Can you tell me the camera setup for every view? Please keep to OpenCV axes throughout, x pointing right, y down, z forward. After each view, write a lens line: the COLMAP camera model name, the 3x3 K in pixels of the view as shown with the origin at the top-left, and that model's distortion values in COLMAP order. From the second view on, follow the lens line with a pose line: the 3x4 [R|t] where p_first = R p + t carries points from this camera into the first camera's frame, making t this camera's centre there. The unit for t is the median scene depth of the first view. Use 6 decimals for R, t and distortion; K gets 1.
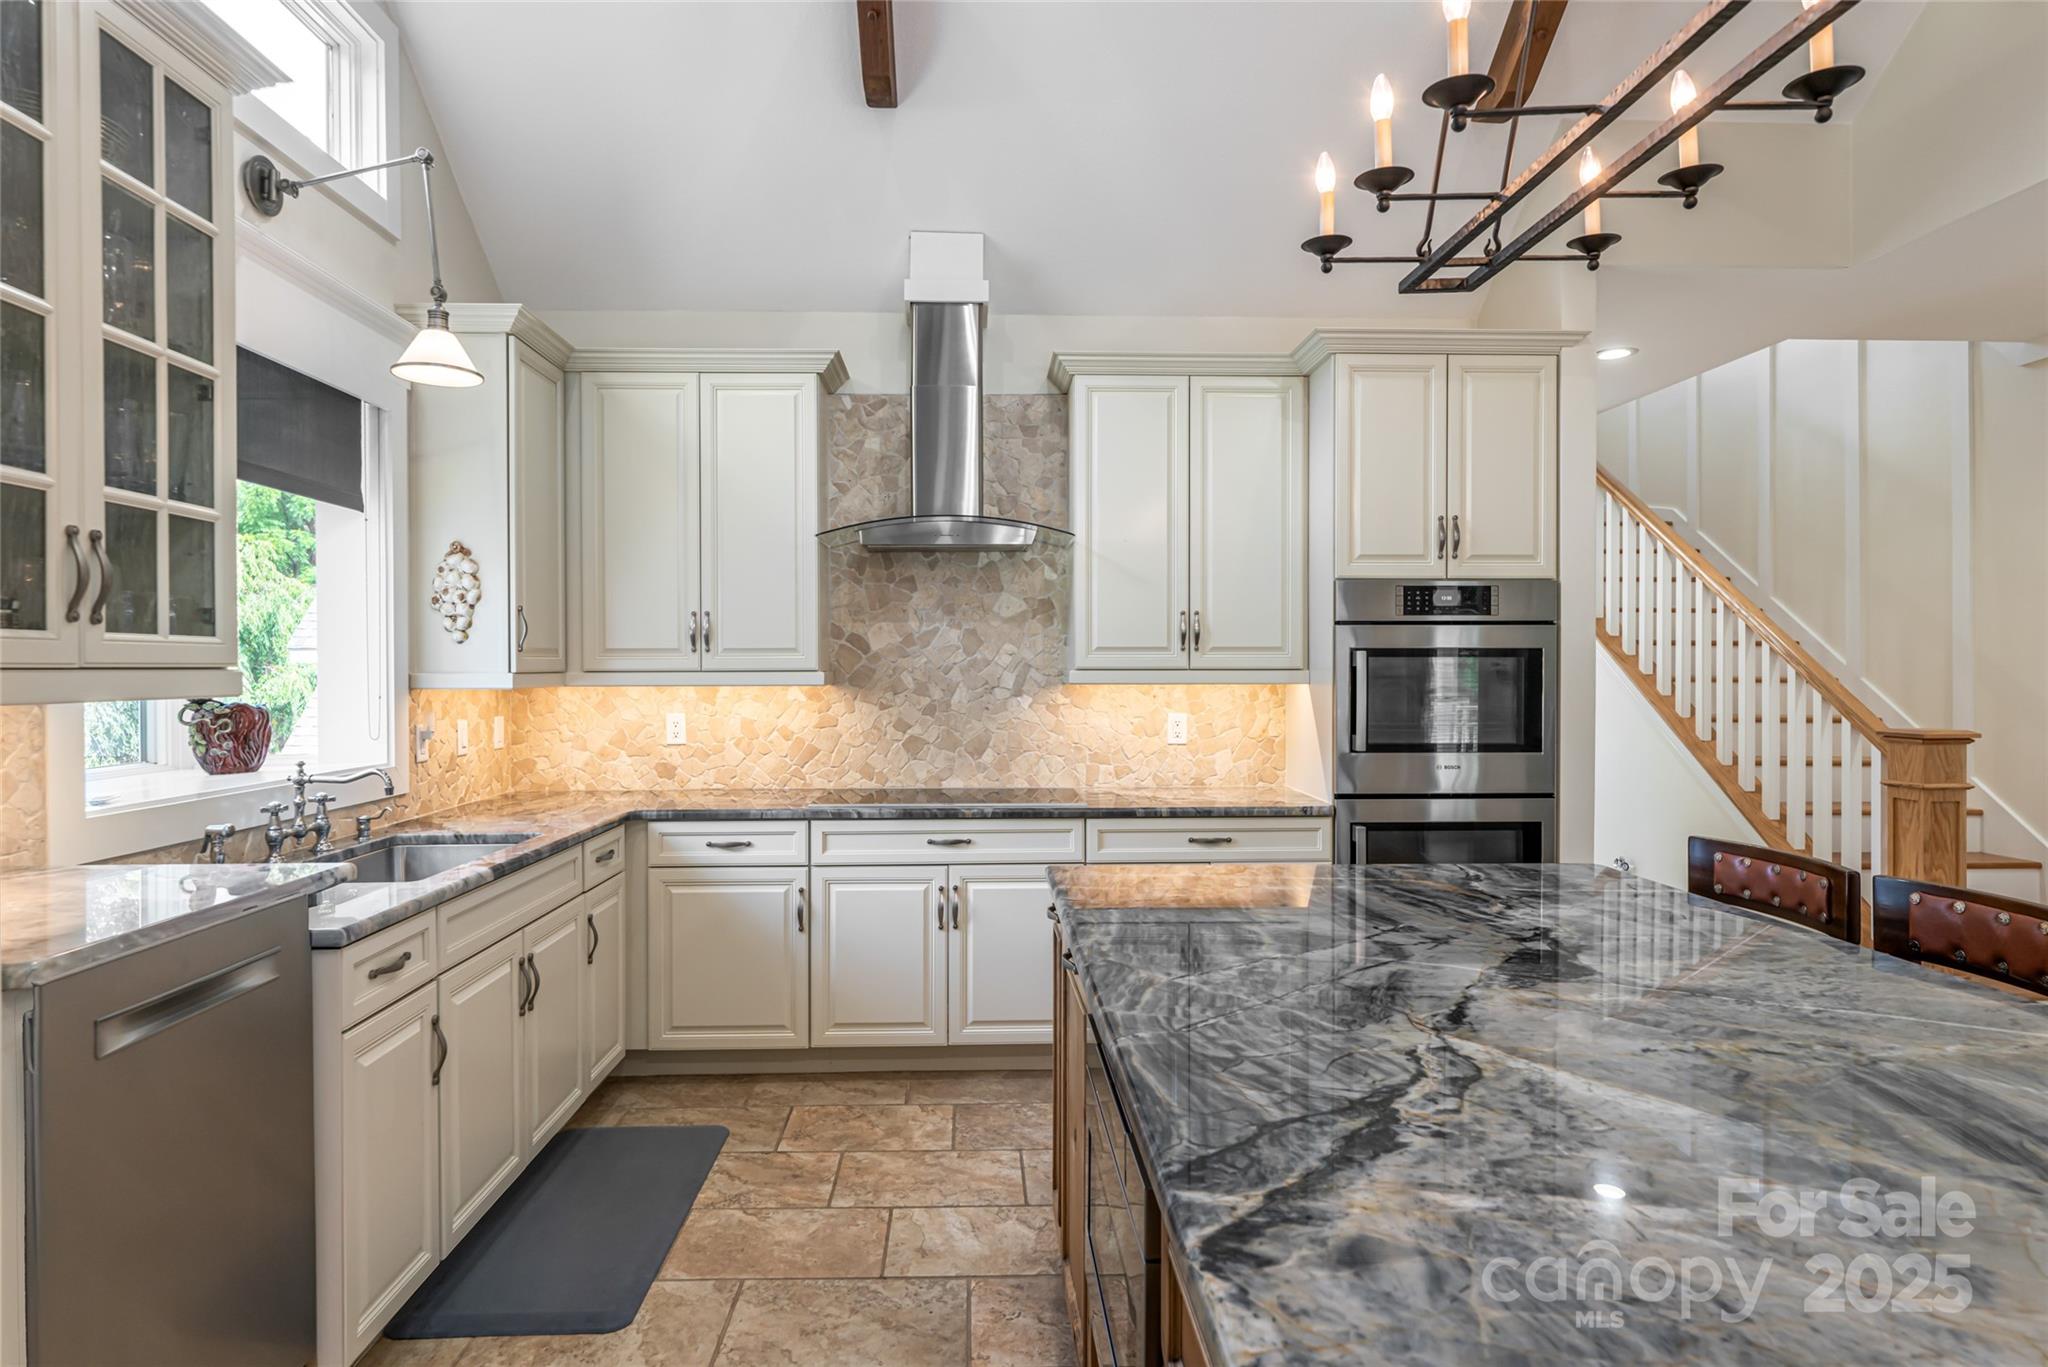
lens RADIAL K [[1140.9, 0, 1022.6], [0, 1140.9, 672.7], [0, 0, 1]] dist [0.003953, -0.003535]
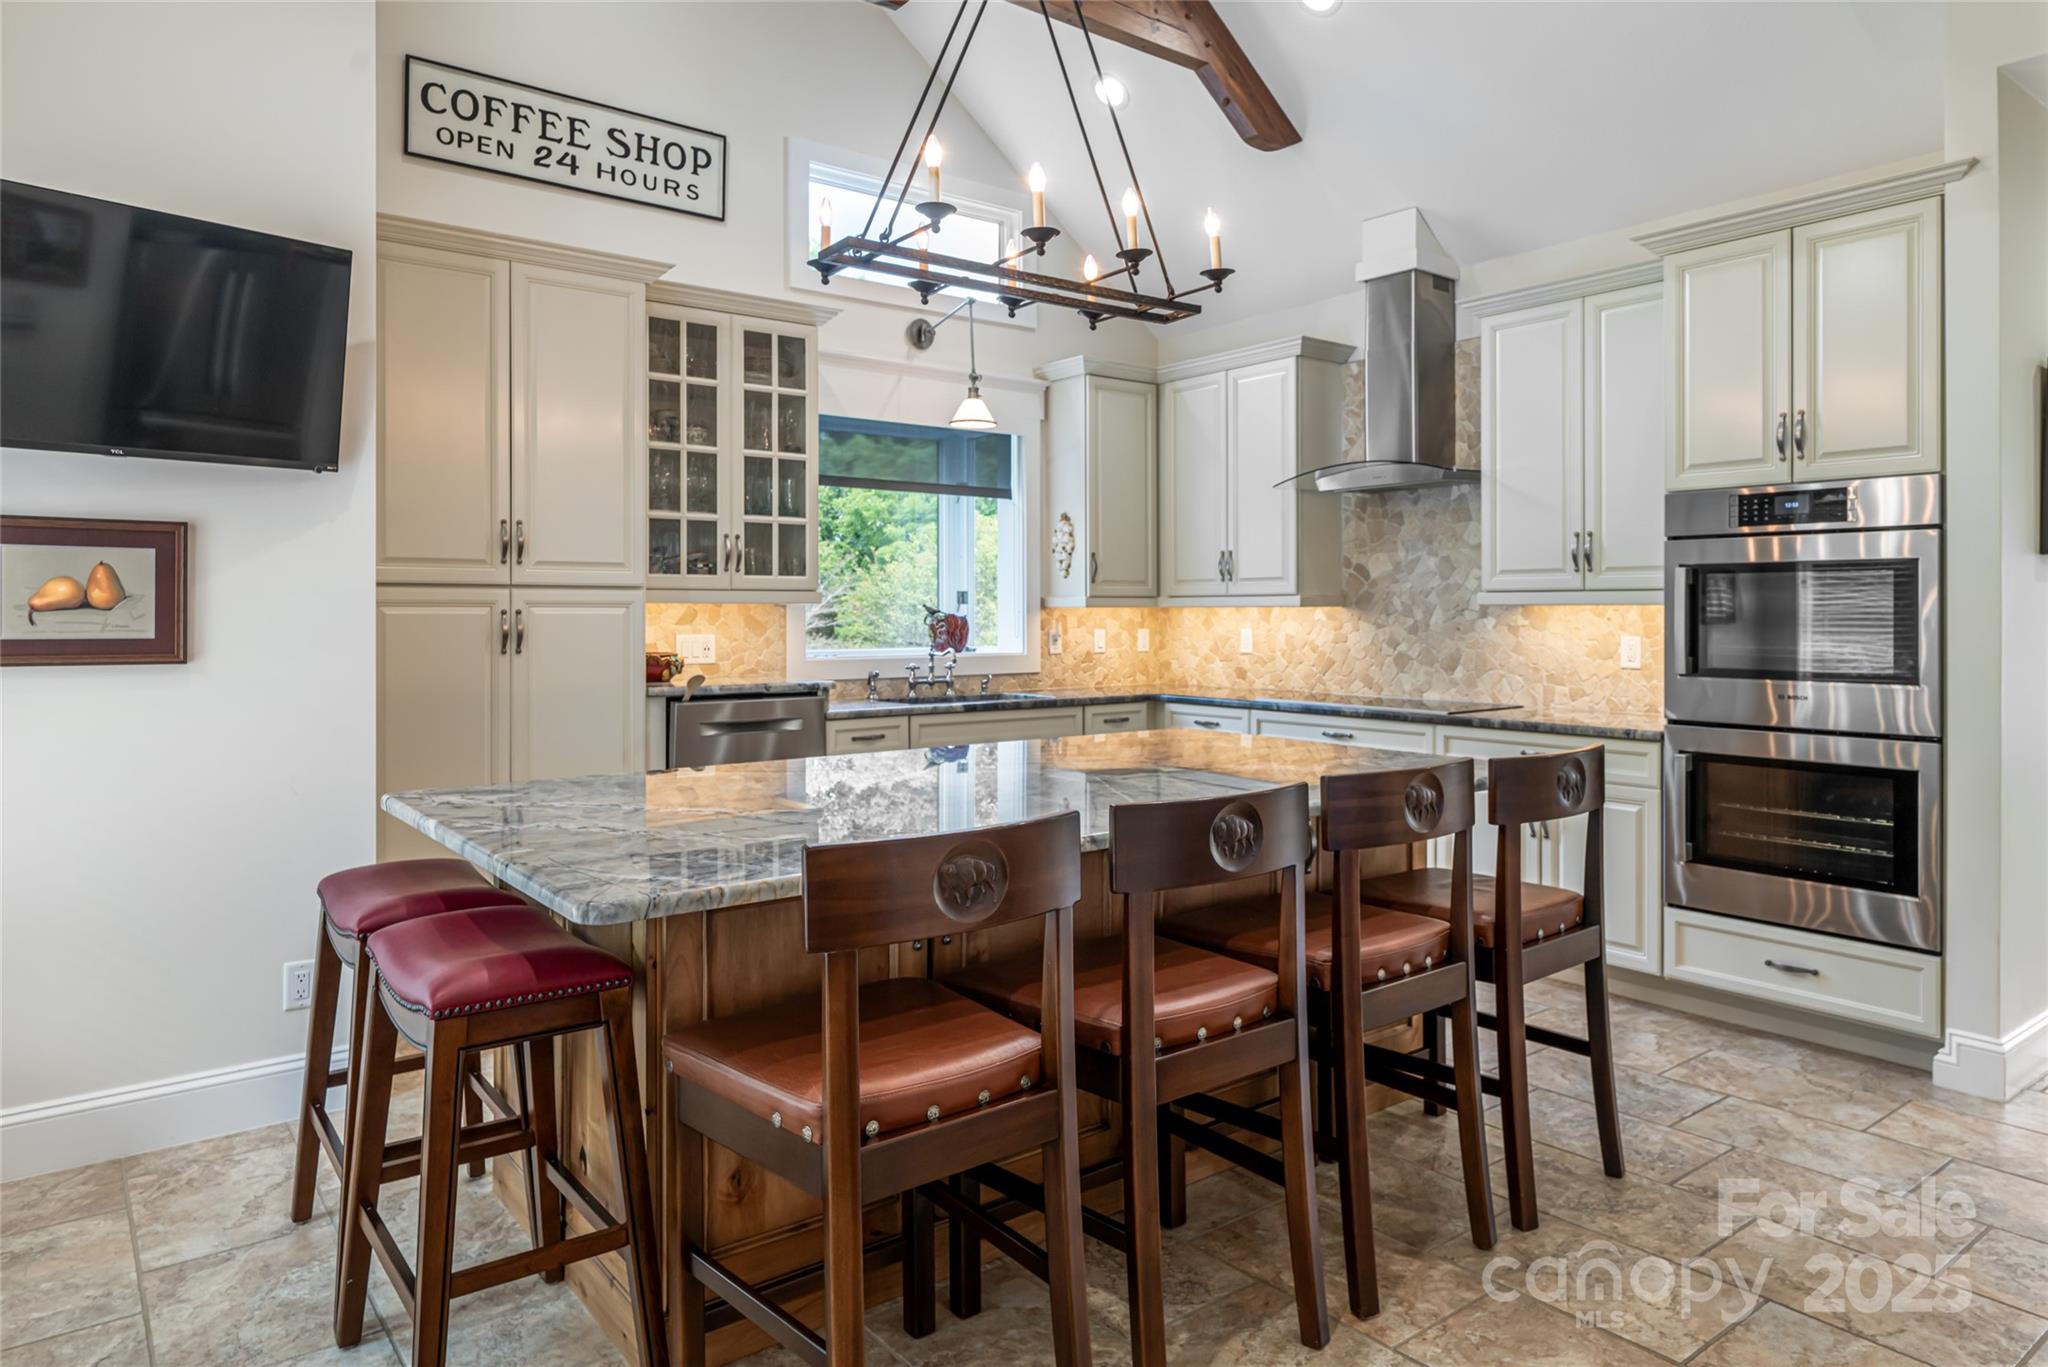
lens RADIAL K [[1285.4, 0, 1048.2], [0, 1285.4, 600.7], [0, 0, 1]] dist [0.000737, -0.001513]
pose [[0.587871, -0.005417, -0.808936, 0.780794], [-0.003394, 0.999952, -0.009162, 0.018131], [0.808947, 0.008131, 0.587825, -0.041472]]
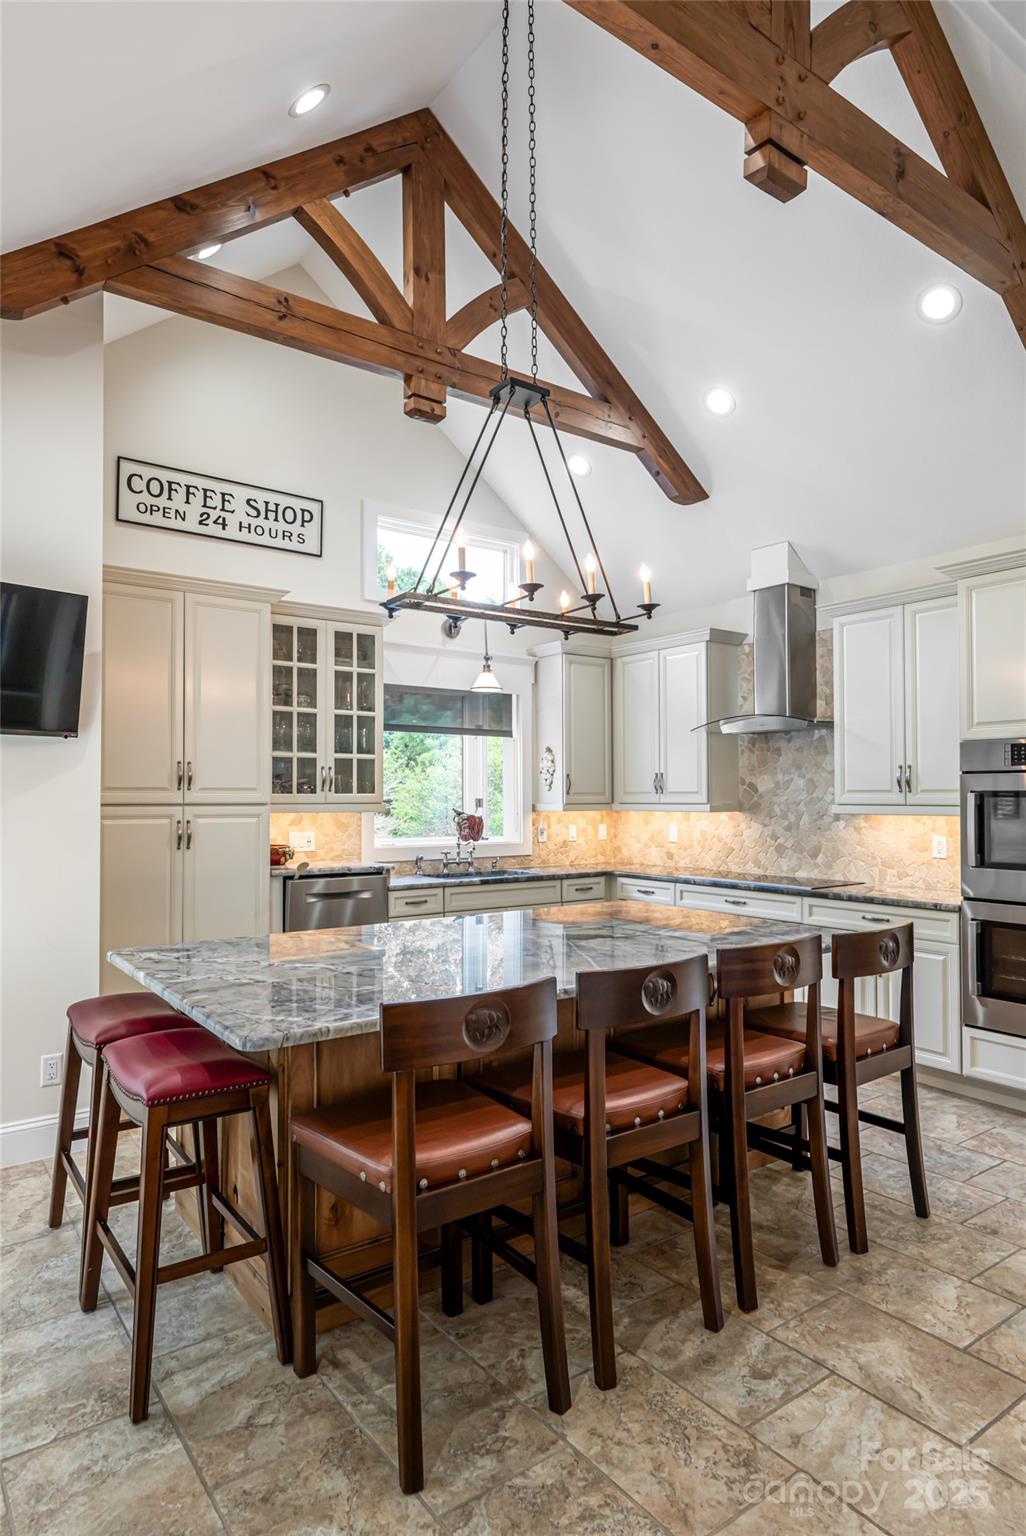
lens RADIAL K [[894.2, 0, 492.4], [0, 894.2, 772.3], [0, 0, 1]] dist [-0.002191, 0.001278]
pose [[0.545675, -0.021084, -0.837732, 0.813870], [-0.003420, 0.999619, -0.027386, -0.011634], [0.837990, 0.017809, 0.545395, -0.063742]]
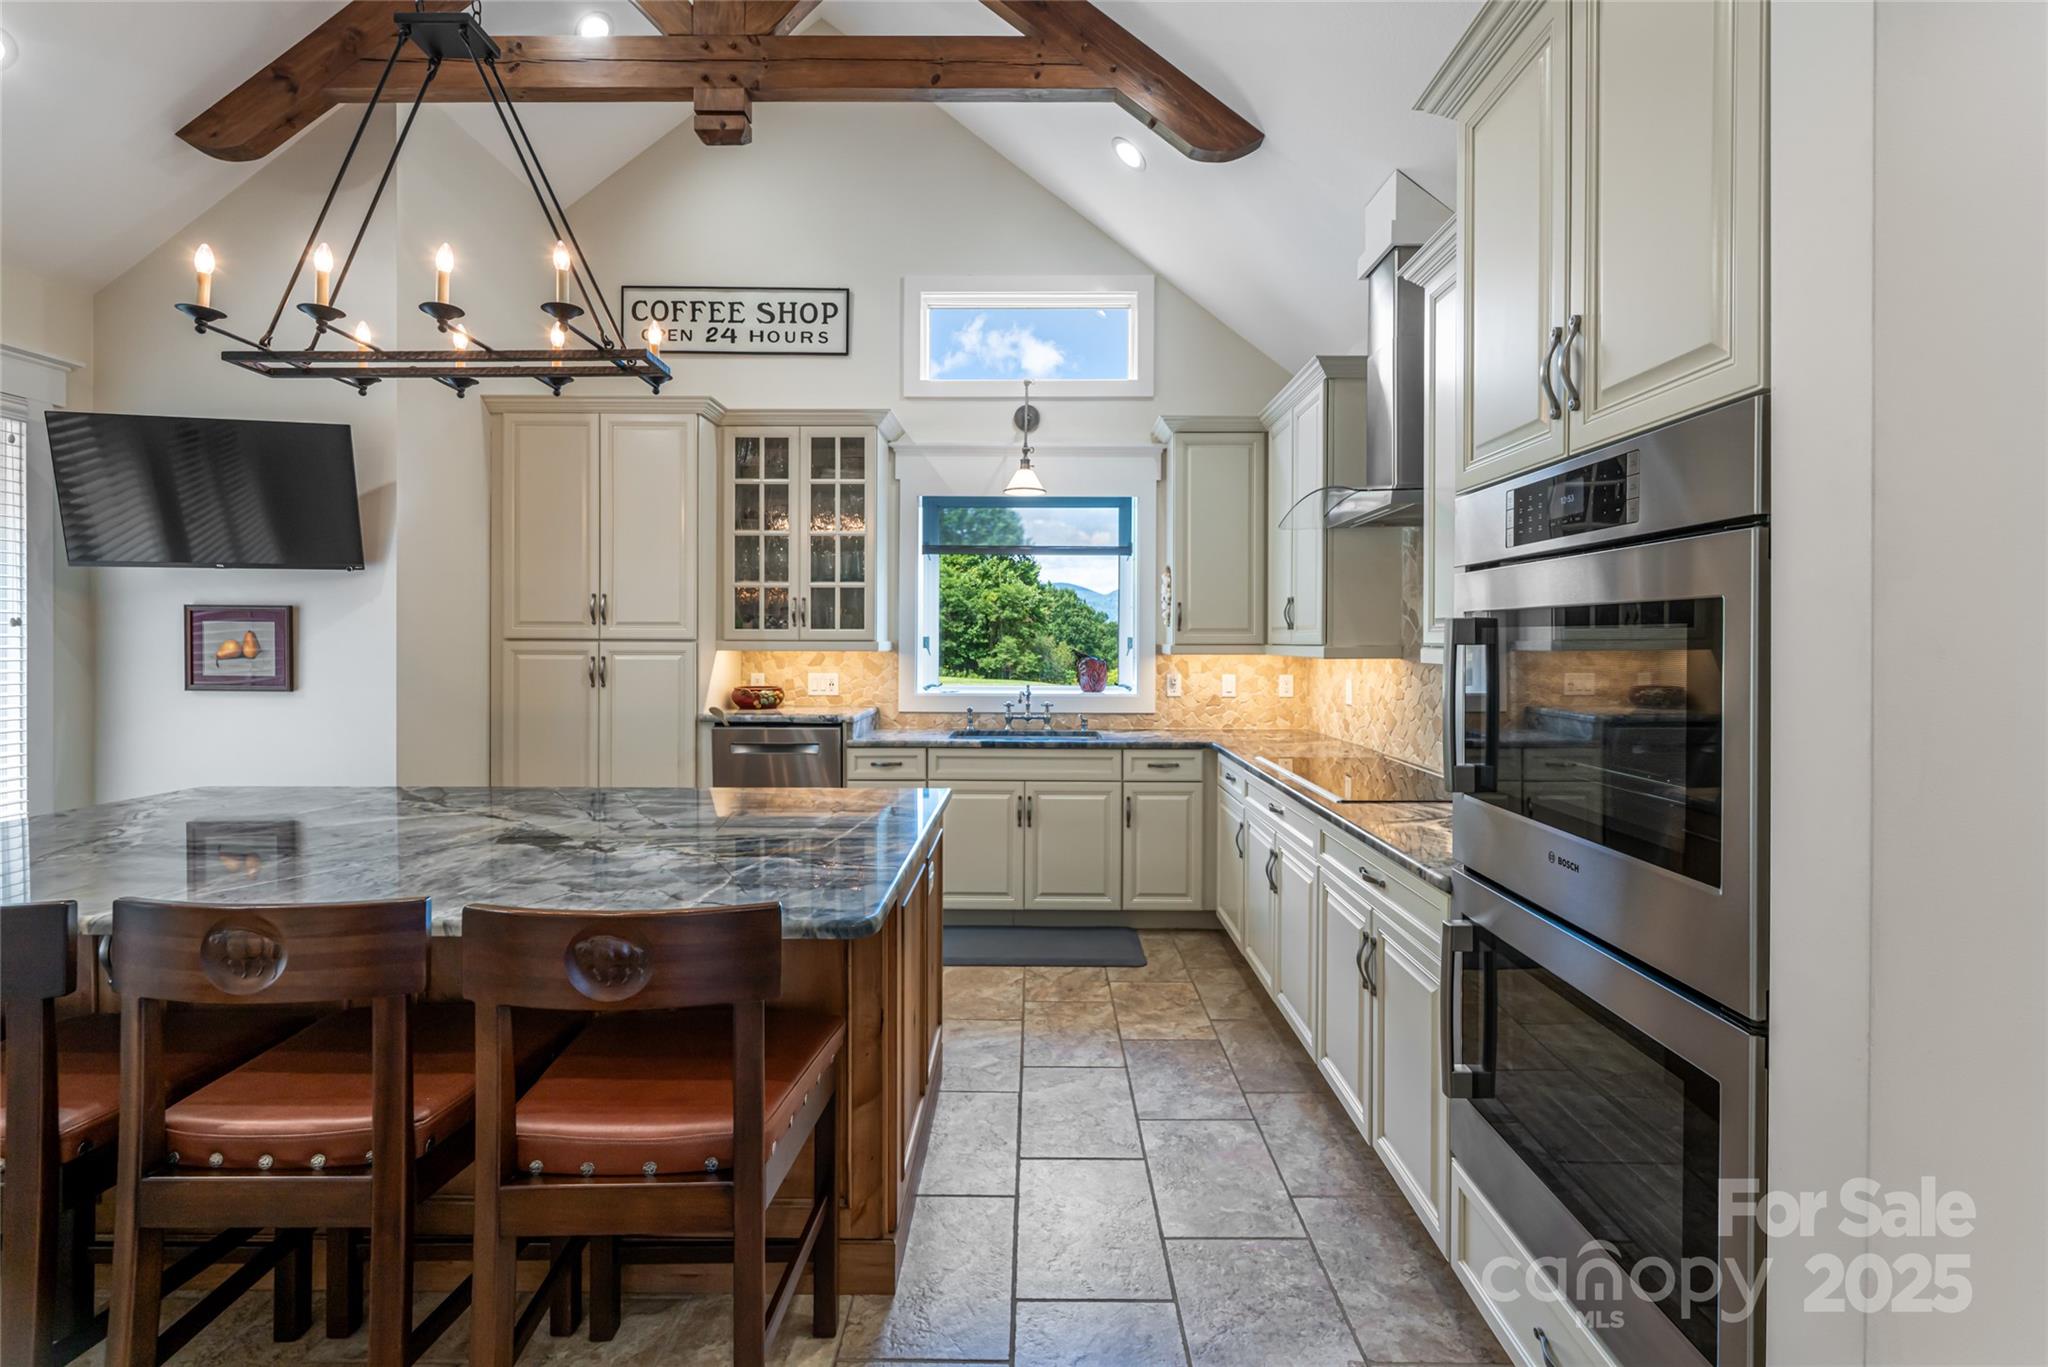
lens RADIAL K [[892.3, 0, 1037.0], [0, 892.3, 642.0], [0, 0, 1]] dist [-0.000984, 0.000027]
pose [[-0.048004, 0.004082, -0.998839, 0.697711], [-0.007125, 0.999965, 0.004429, -0.006642], [0.998822, 0.007329, -0.047973, 0.747539]]
